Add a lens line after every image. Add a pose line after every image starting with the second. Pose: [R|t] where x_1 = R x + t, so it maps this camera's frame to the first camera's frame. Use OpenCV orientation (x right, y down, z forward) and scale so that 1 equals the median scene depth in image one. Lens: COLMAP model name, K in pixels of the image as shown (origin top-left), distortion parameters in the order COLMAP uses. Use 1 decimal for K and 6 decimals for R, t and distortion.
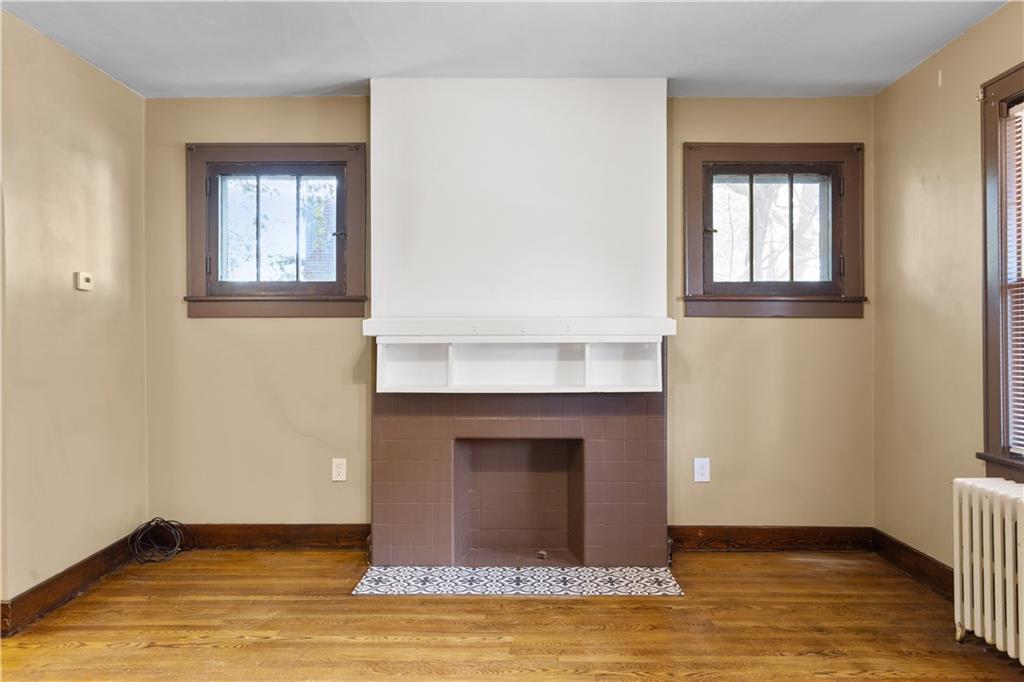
lens RADIAL K [[753.6, 0, 509.4], [0, 753.6, 327.5], [0, 0, 1]] dist [0.006947, 0.001668]
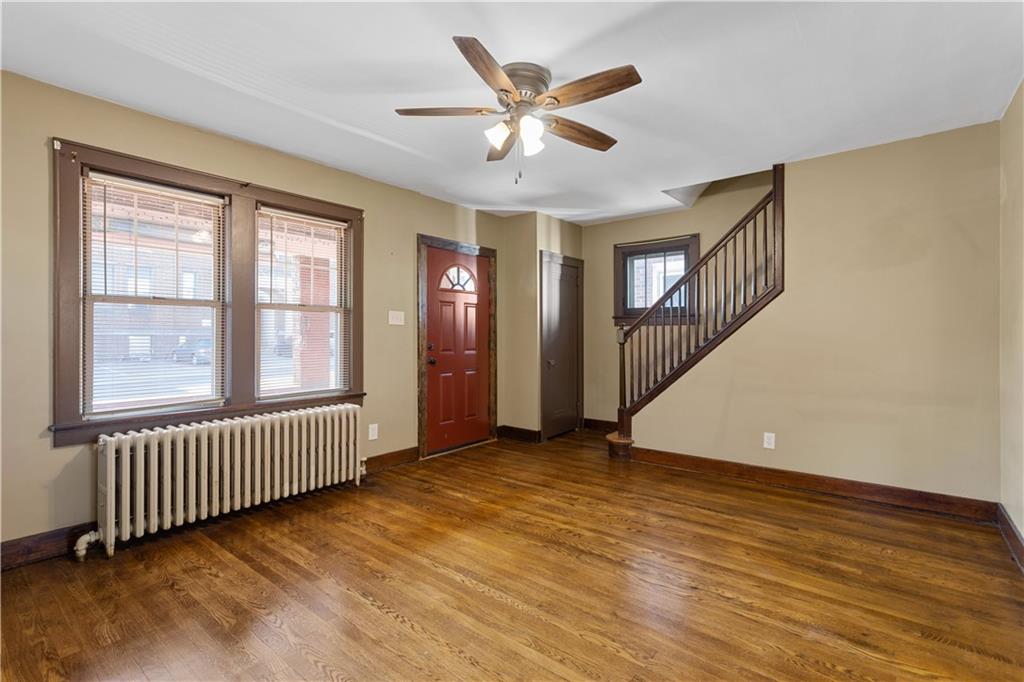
lens RADIAL K [[480.6, 0, 519.0], [0, 480.6, 335.8], [0, 0, 1]] dist [0.002192, 0.002665]
pose [[-0.787236, 0.001084, 0.616651, -0.396486], [-0.004127, 0.999967, -0.007027, 0.015963], [-0.616638, -0.008077, -0.787205, 0.948956]]
